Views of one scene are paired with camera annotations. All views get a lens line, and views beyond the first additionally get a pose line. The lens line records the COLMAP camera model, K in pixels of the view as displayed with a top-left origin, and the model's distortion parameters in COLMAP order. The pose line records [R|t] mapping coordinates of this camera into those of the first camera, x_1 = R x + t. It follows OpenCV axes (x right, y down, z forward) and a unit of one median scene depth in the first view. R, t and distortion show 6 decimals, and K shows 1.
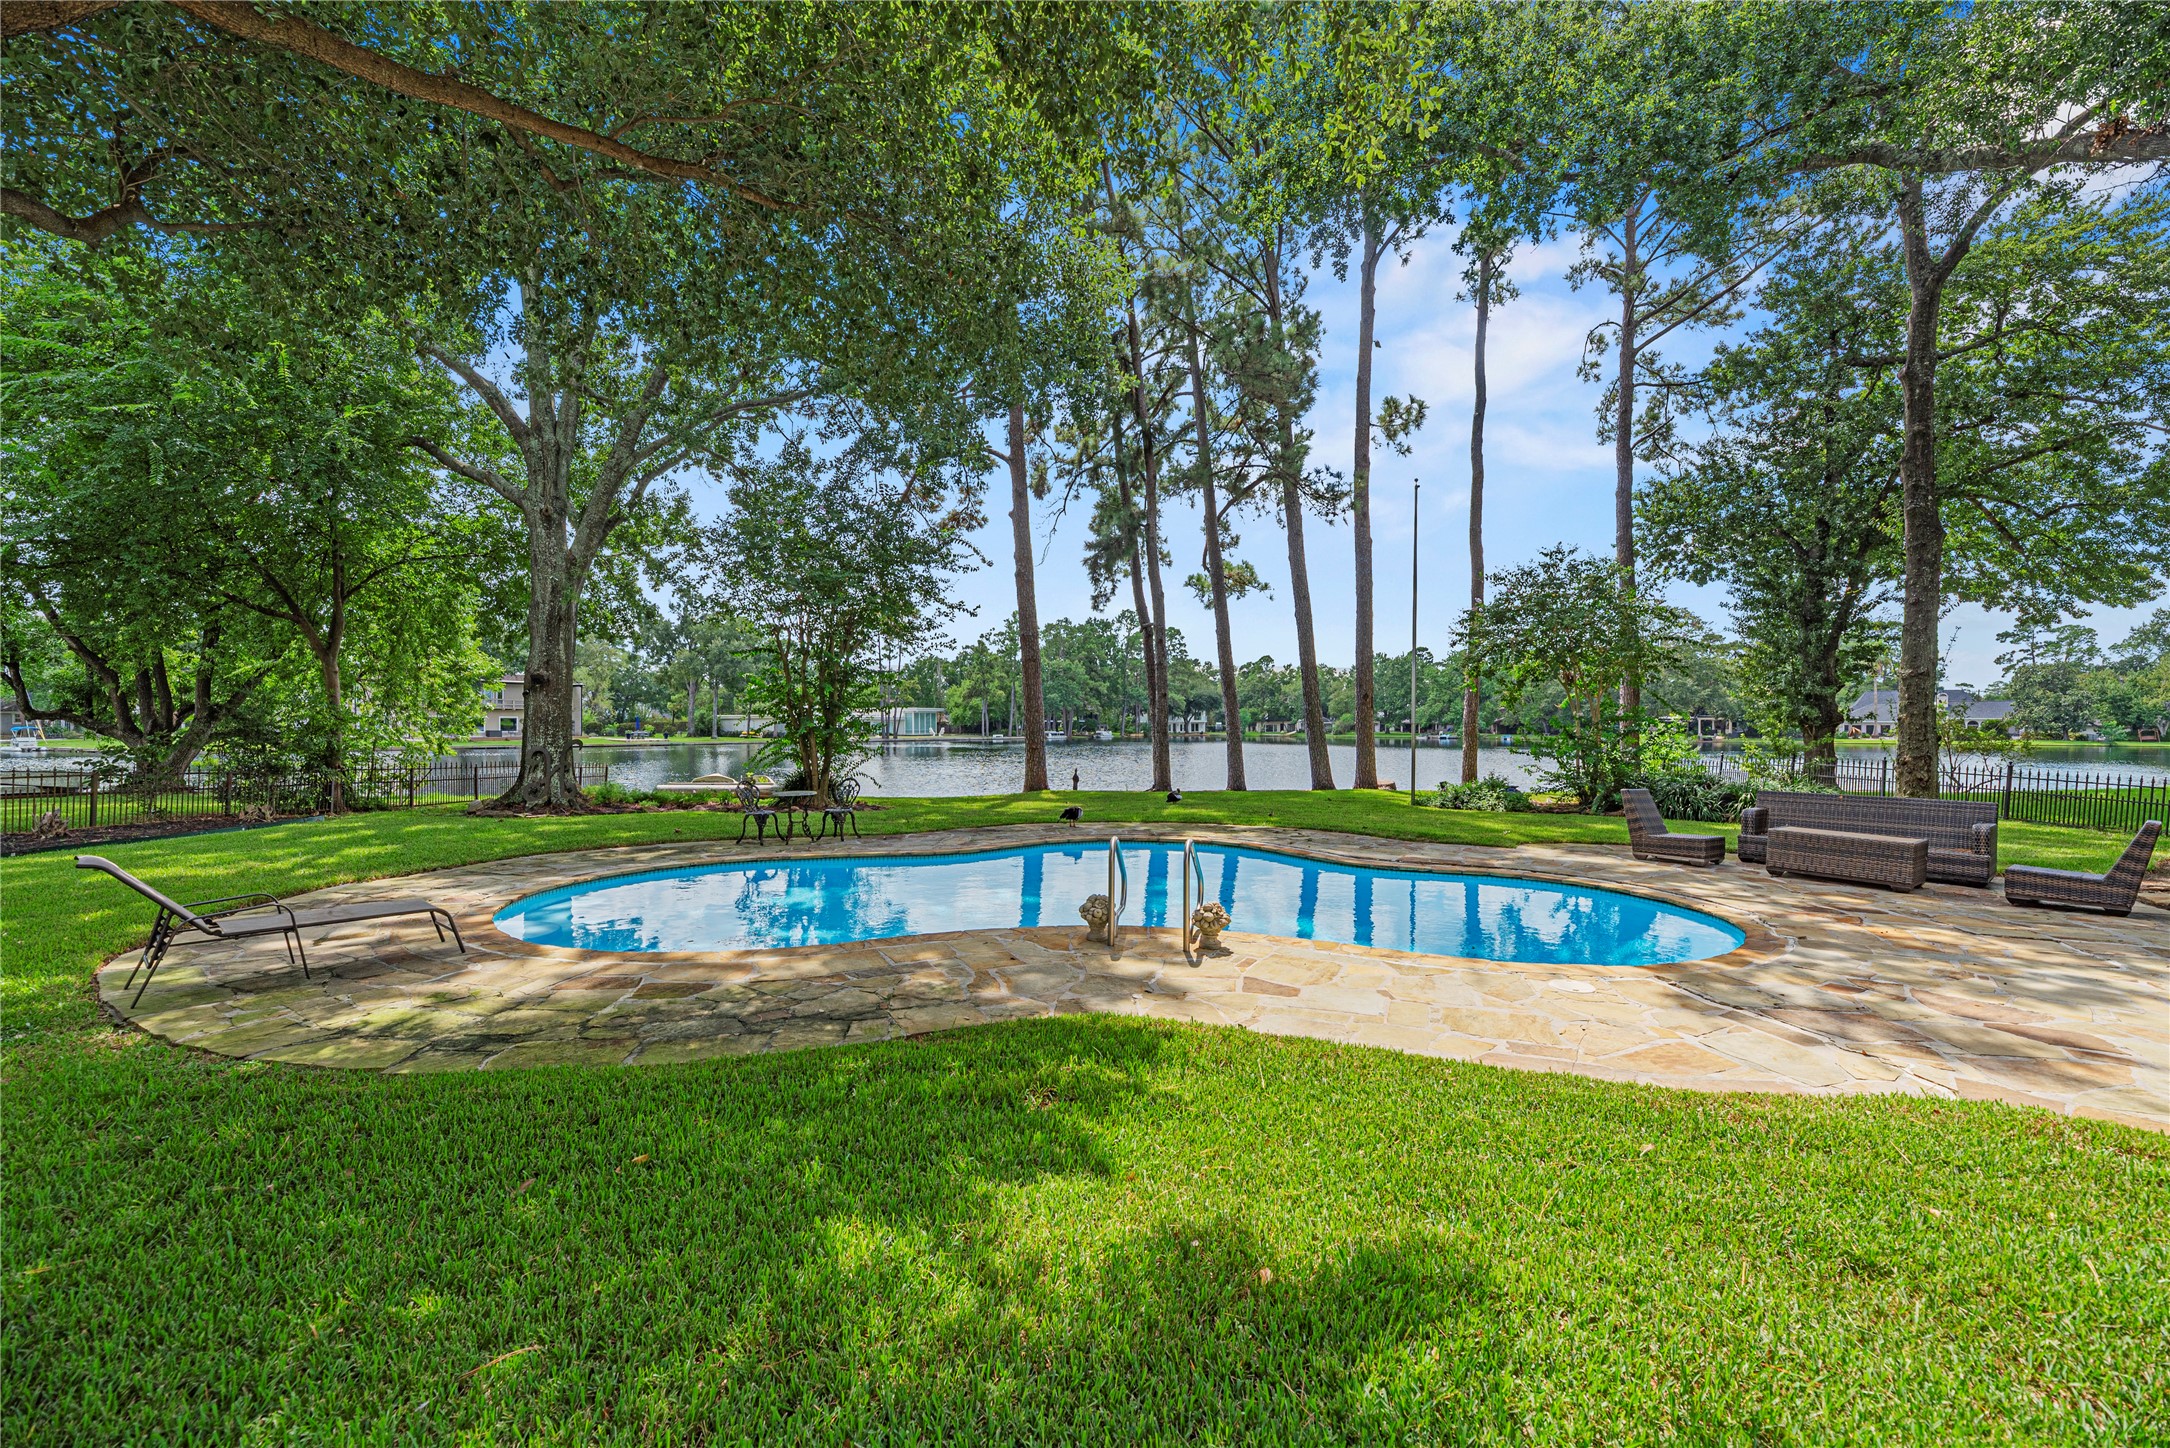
lens RADIAL K [[876.8, 0, 1090.5], [0, 876.8, 725.6], [0, 0, 1]] dist [-0.001832, 0.001556]
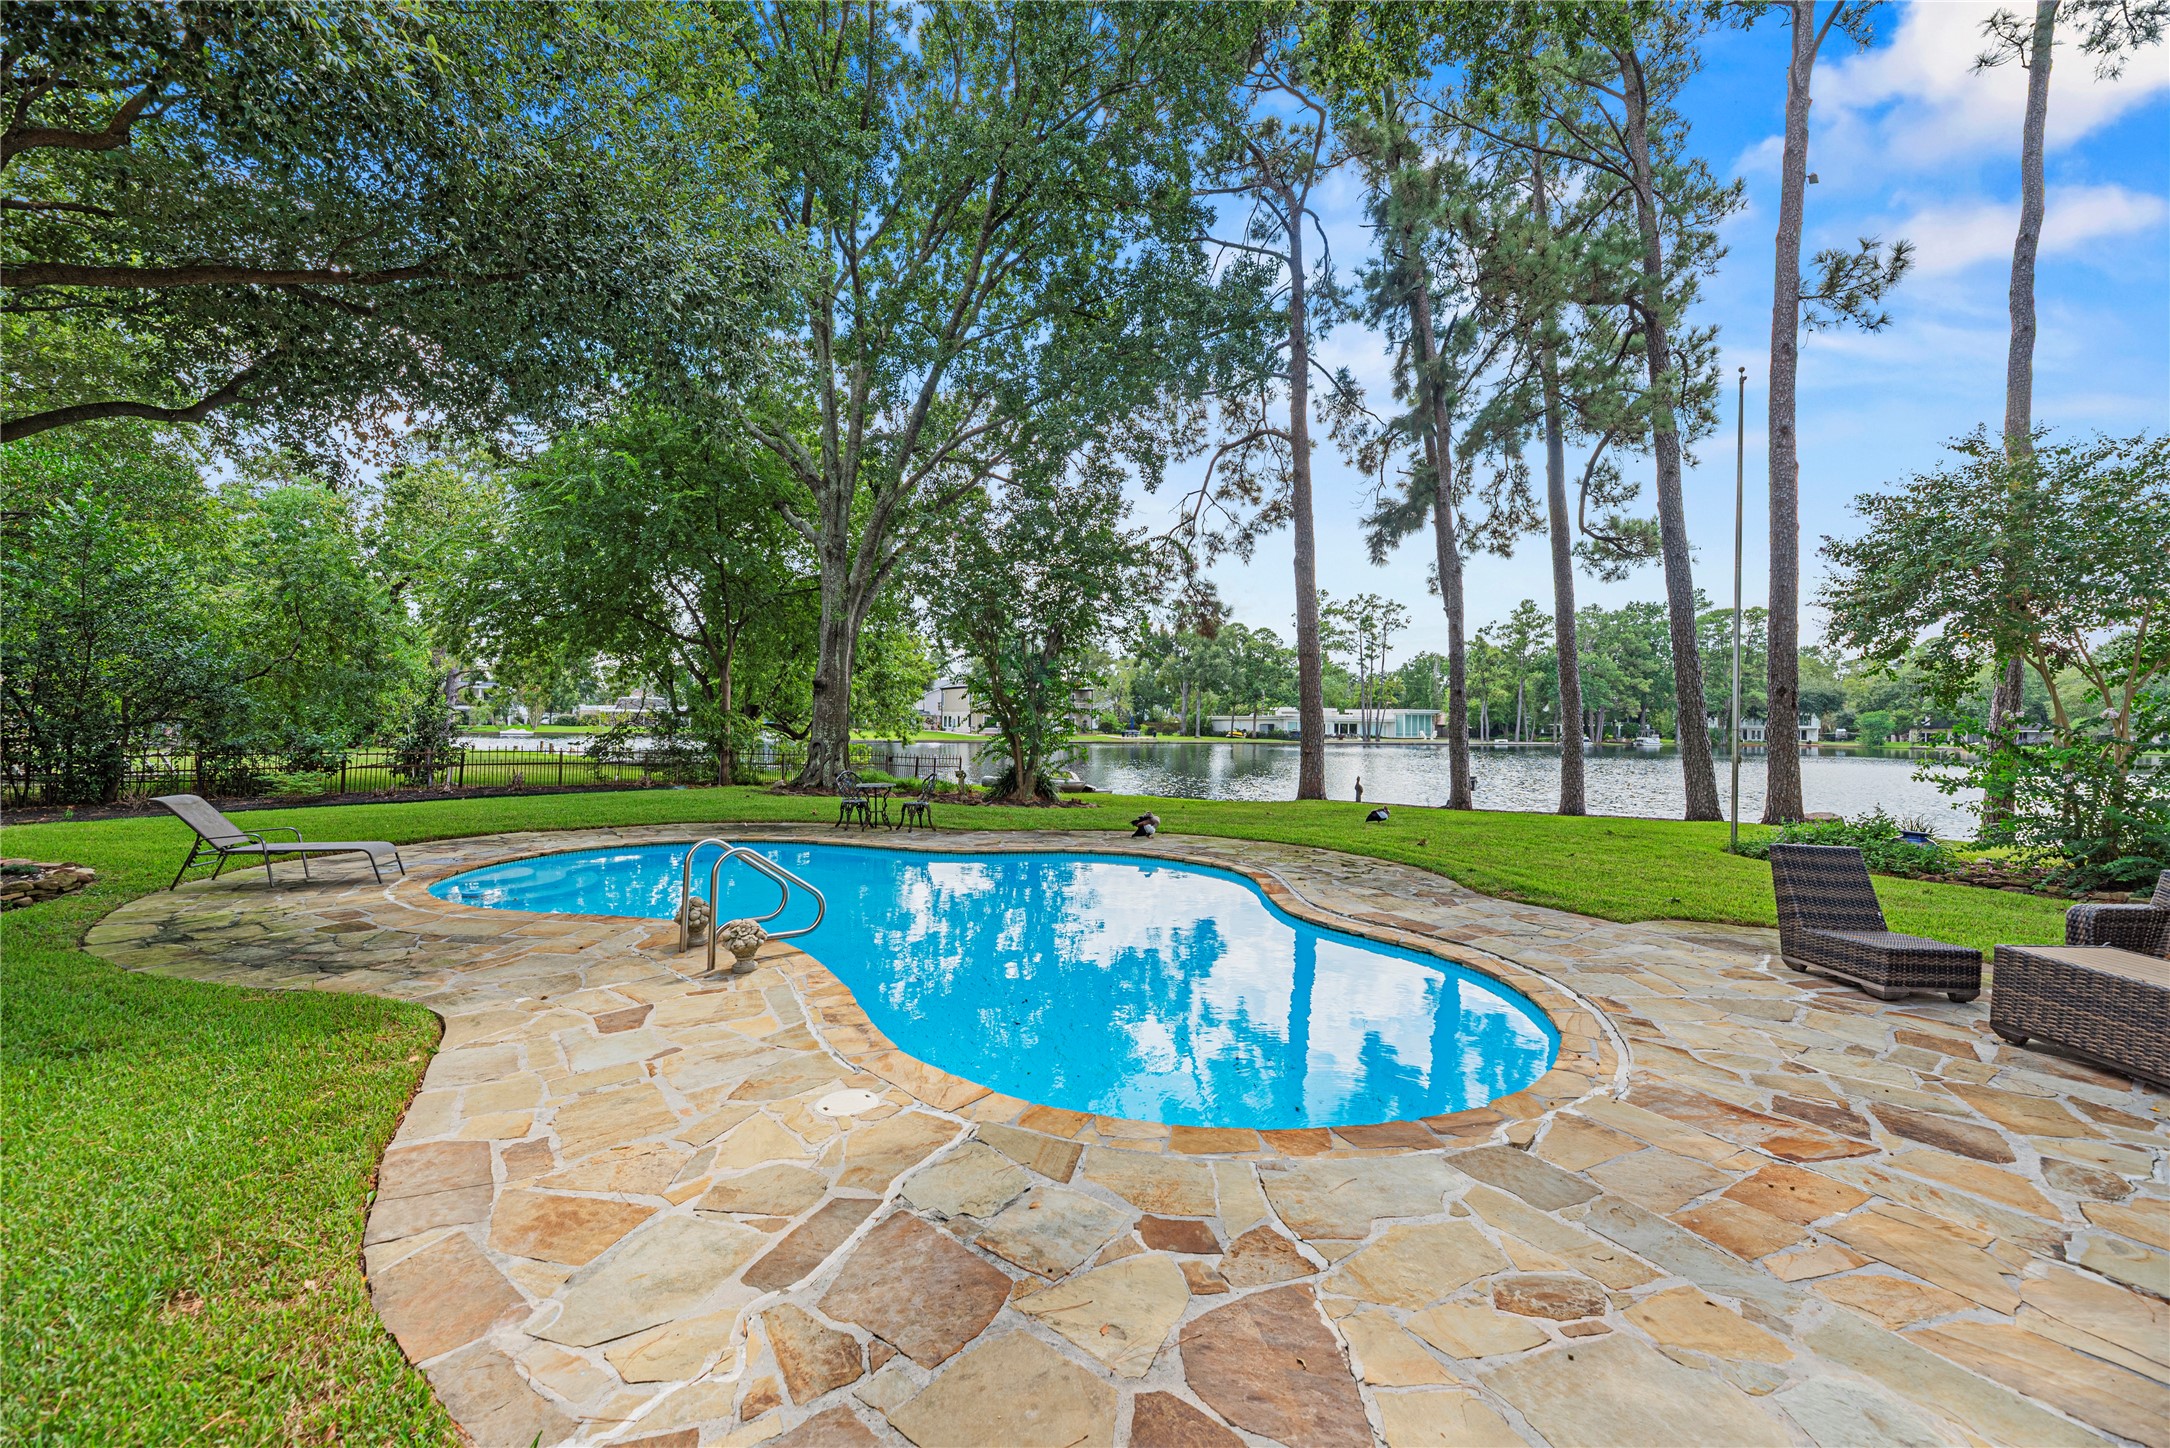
lens RADIAL K [[876.8, 0, 1091.5], [0, 876.8, 720.7], [0, 0, 1]] dist [-0.001832, 0.001556]
pose [[0.833948, 0.006672, -0.551802, 0.232914], [-0.011020, 0.999929, -0.004564, -0.000121], [0.551733, 0.009887, 0.833962, 0.113784]]
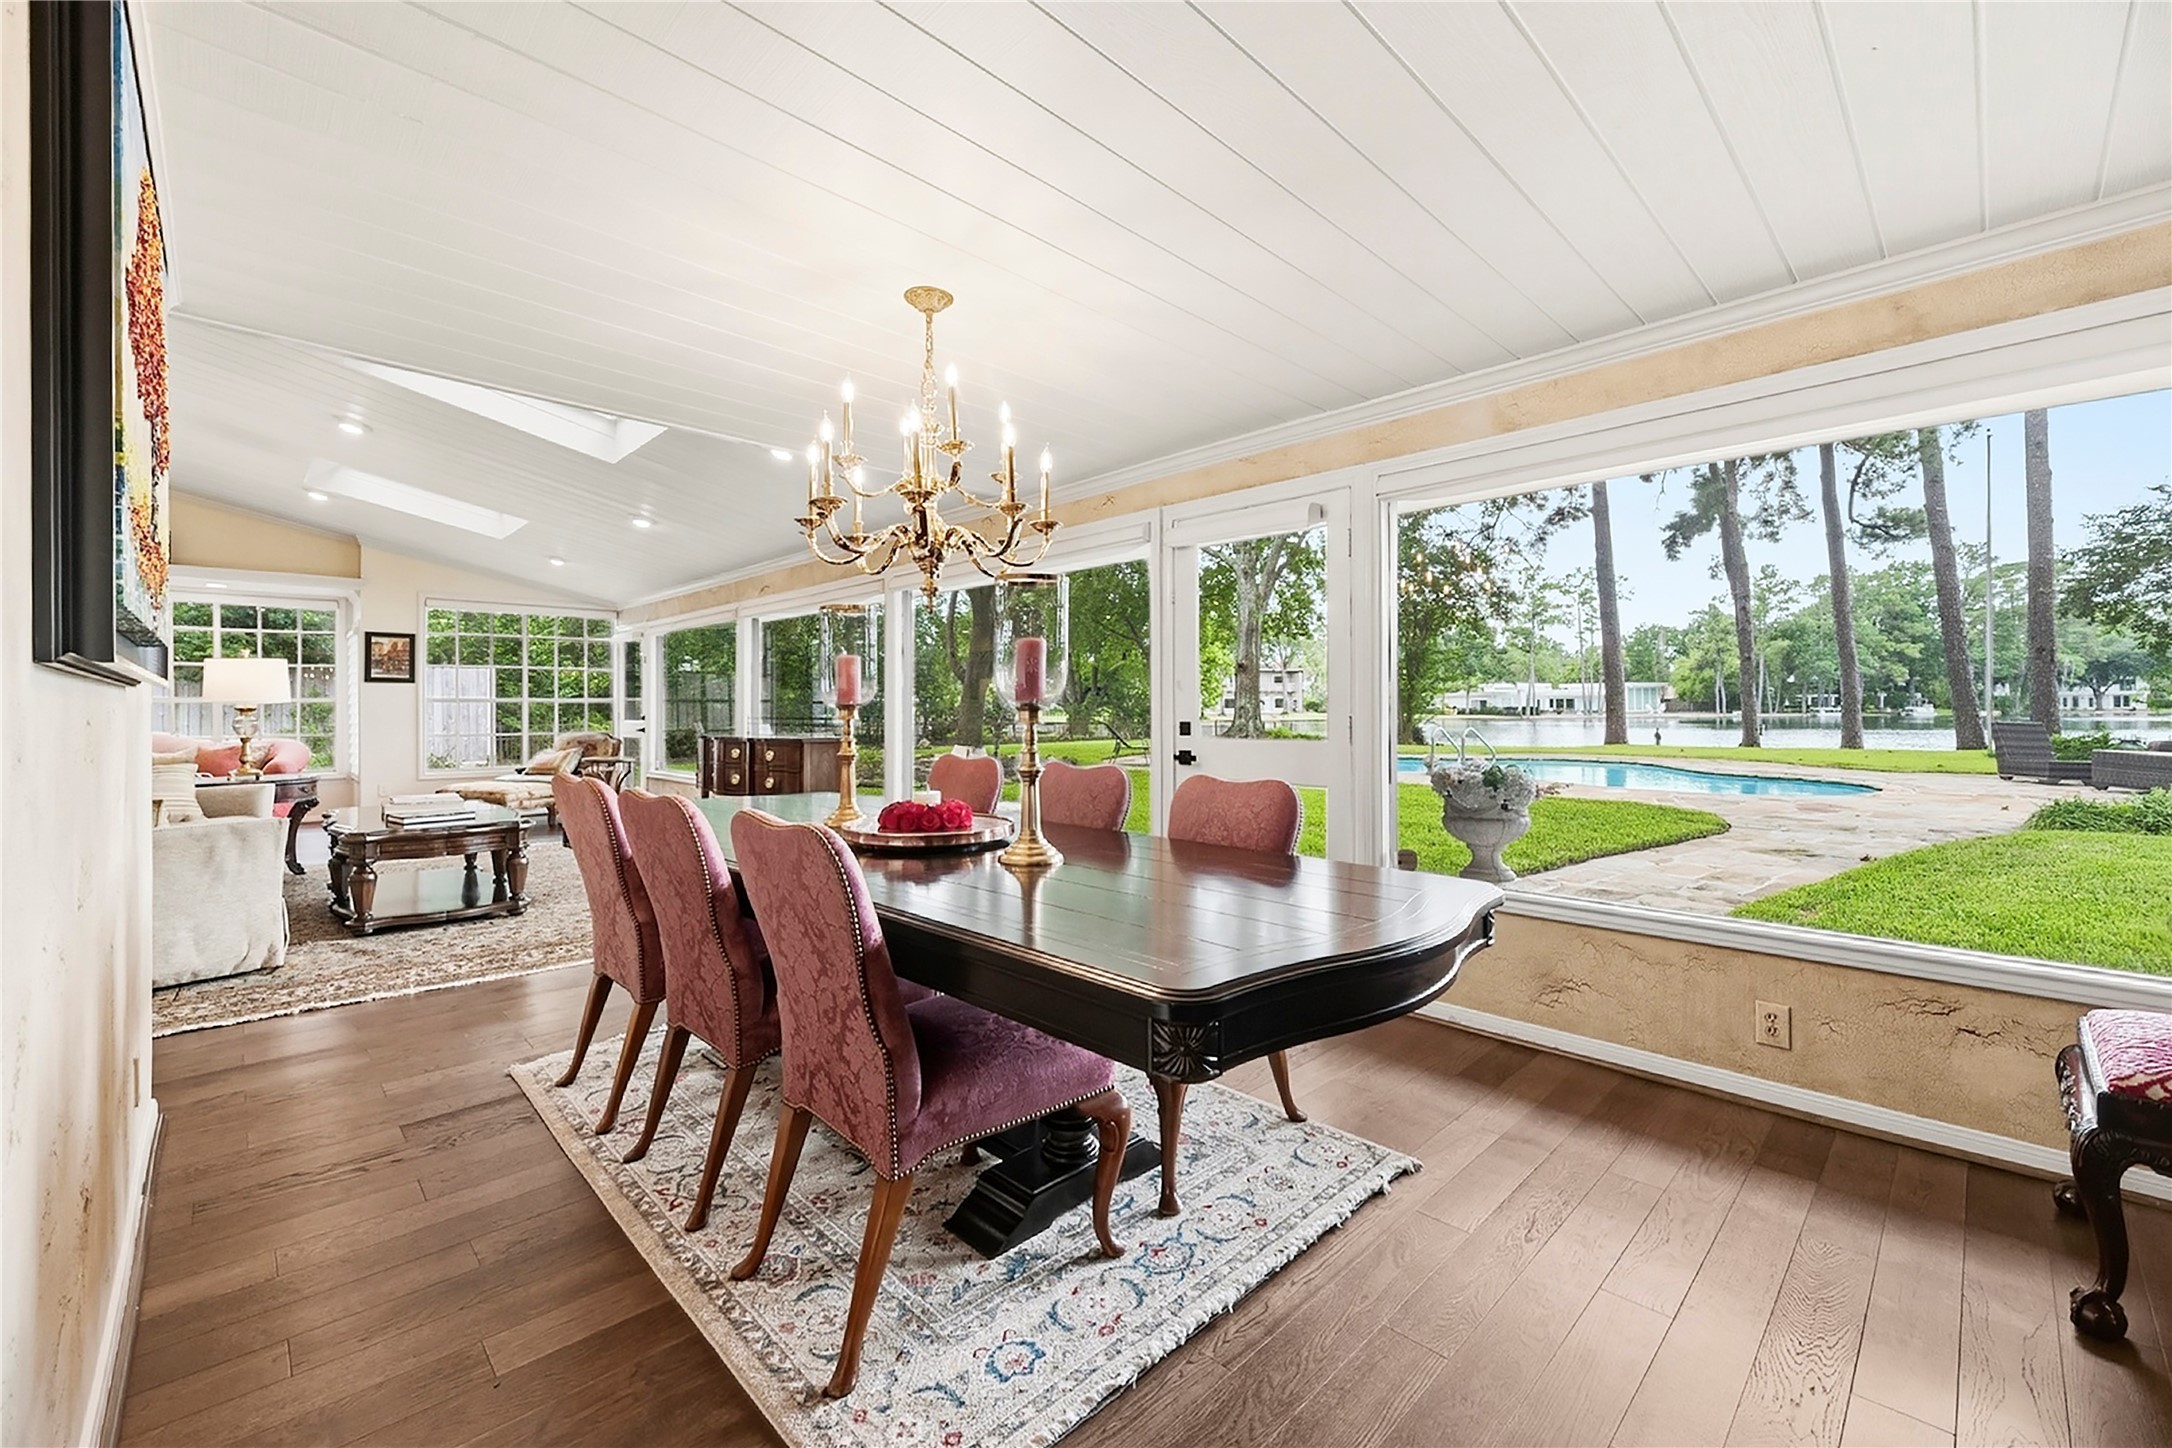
lens RADIAL K [[877.6, 0, 1096.6], [0, 877.6, 708.8], [0, 0, 1]] dist [-0.001832, 0.001556]
pose [[0.717038, -0.006567, -0.697003, 0.240110], [0.007960, 0.999968, -0.001233, 0.020335], [0.696988, -0.004664, 0.717067, -0.293404]]
